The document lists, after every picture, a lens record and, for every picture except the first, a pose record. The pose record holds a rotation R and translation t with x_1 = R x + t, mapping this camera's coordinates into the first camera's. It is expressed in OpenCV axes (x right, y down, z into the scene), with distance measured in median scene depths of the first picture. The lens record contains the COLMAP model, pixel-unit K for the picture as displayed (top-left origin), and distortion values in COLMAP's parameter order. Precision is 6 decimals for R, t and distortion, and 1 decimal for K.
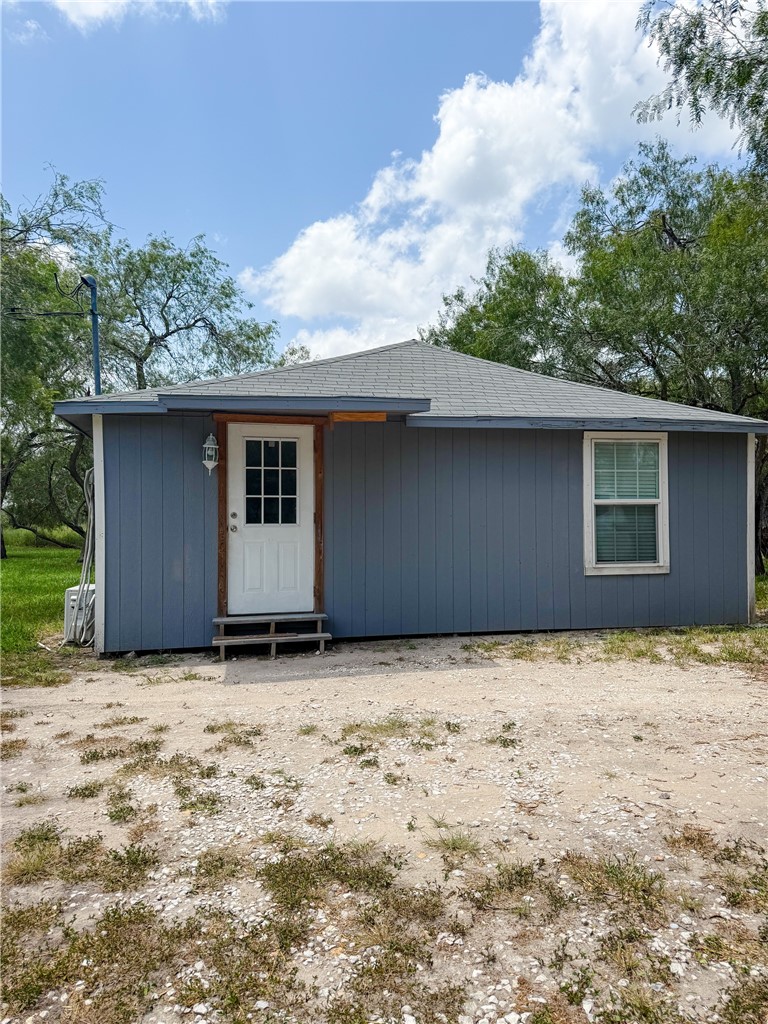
lens RADIAL K [[732.6, 0, 384.0], [0, 732.6, 512.0], [0, 0, 1]] dist [0.095743, -0.003728]
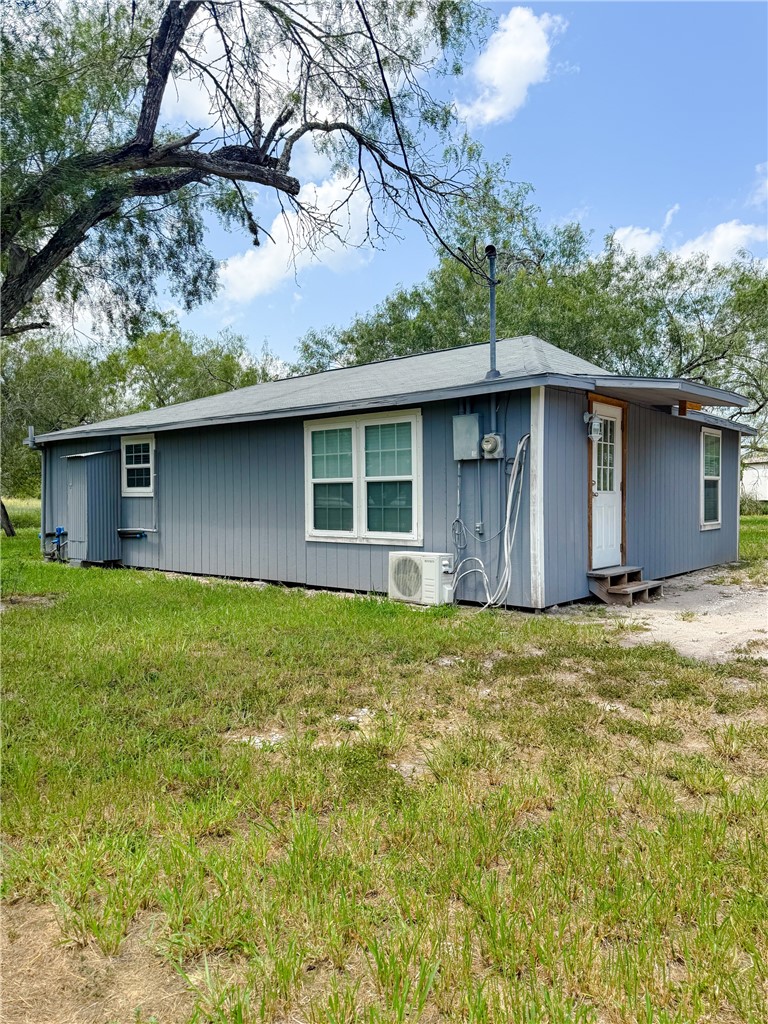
lens RADIAL K [[732.6, 0, 384.0], [0, 732.6, 512.0], [0, 0, 1]] dist [0.095743, -0.003728]
pose [[0.803637, -0.008899, 0.595053, -1.132969], [-0.005485, 0.999735, 0.022359, 0.025504], [-0.595095, -0.021232, 0.803375, 0.262614]]
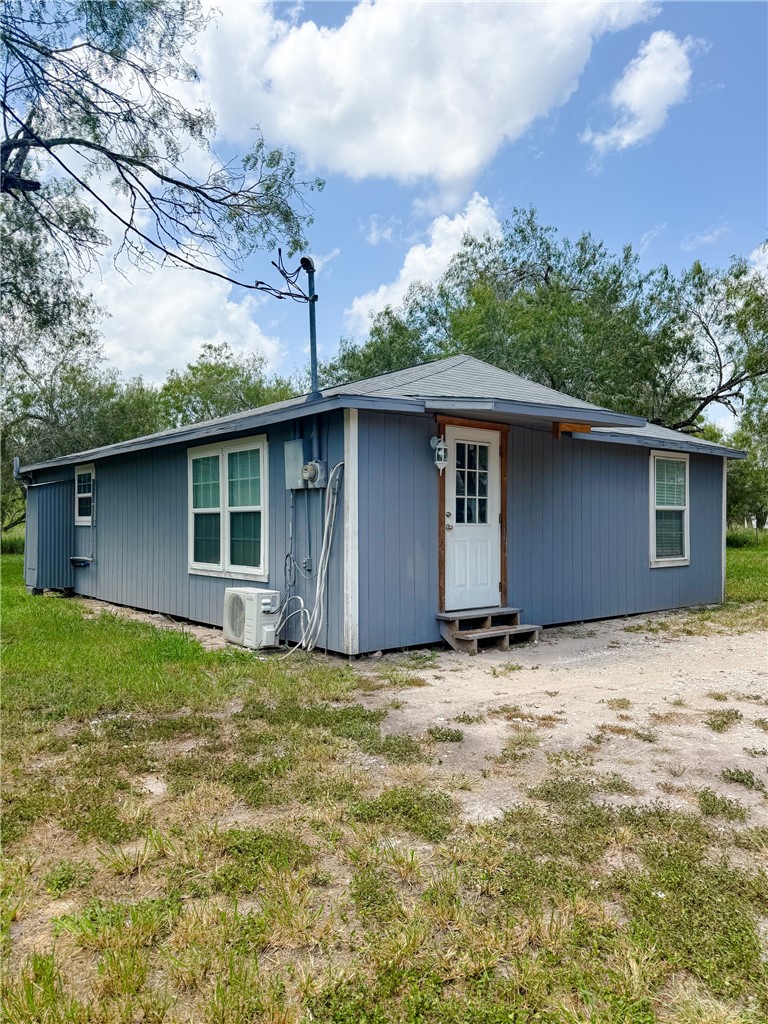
lens RADIAL K [[732.6, 0, 384.0], [0, 732.6, 512.0], [0, 0, 1]] dist [0.095743, -0.003728]
pose [[0.893765, 0.013539, 0.448332, -0.735131], [-0.009429, 0.999891, -0.011398, 0.013238], [-0.448437, 0.005960, 0.893795, 0.115938]]
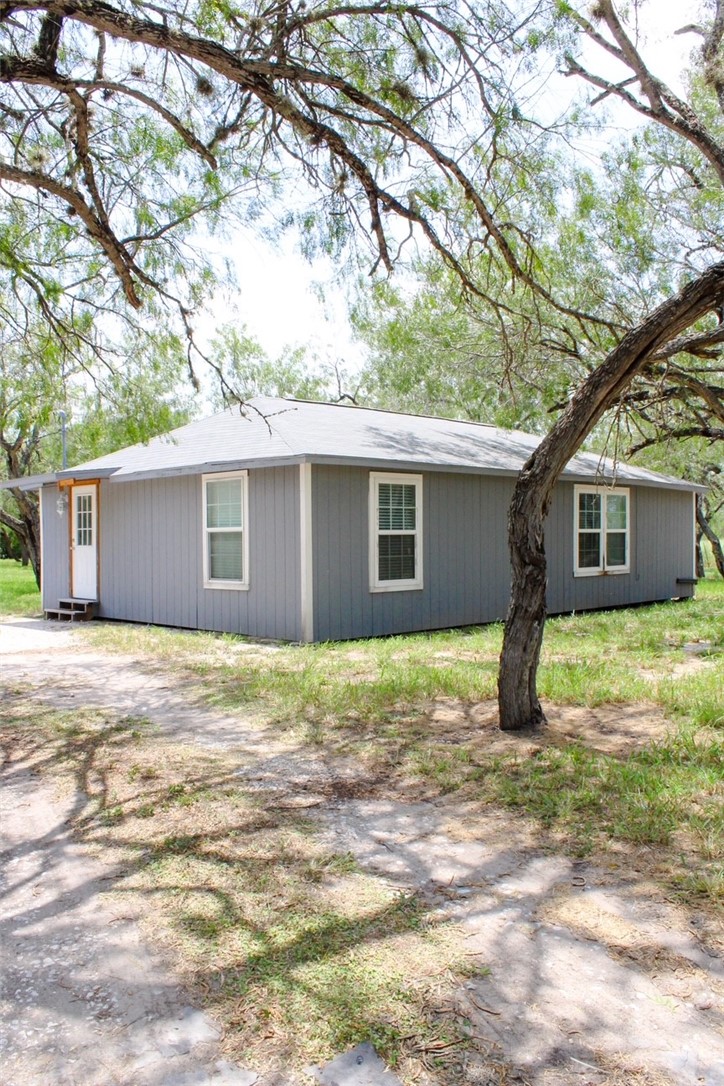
lens RADIAL K [[922.8, 0, 358.4], [0, 922.8, 560.1], [0, 0, 1]] dist [-0.185190, 0.195095]
pose [[0.524251, 0.022153, -0.851276, 1.930853], [0.010347, 0.999422, 0.032381, -0.011558], [0.851501, -0.025784, 0.523719, 0.442965]]
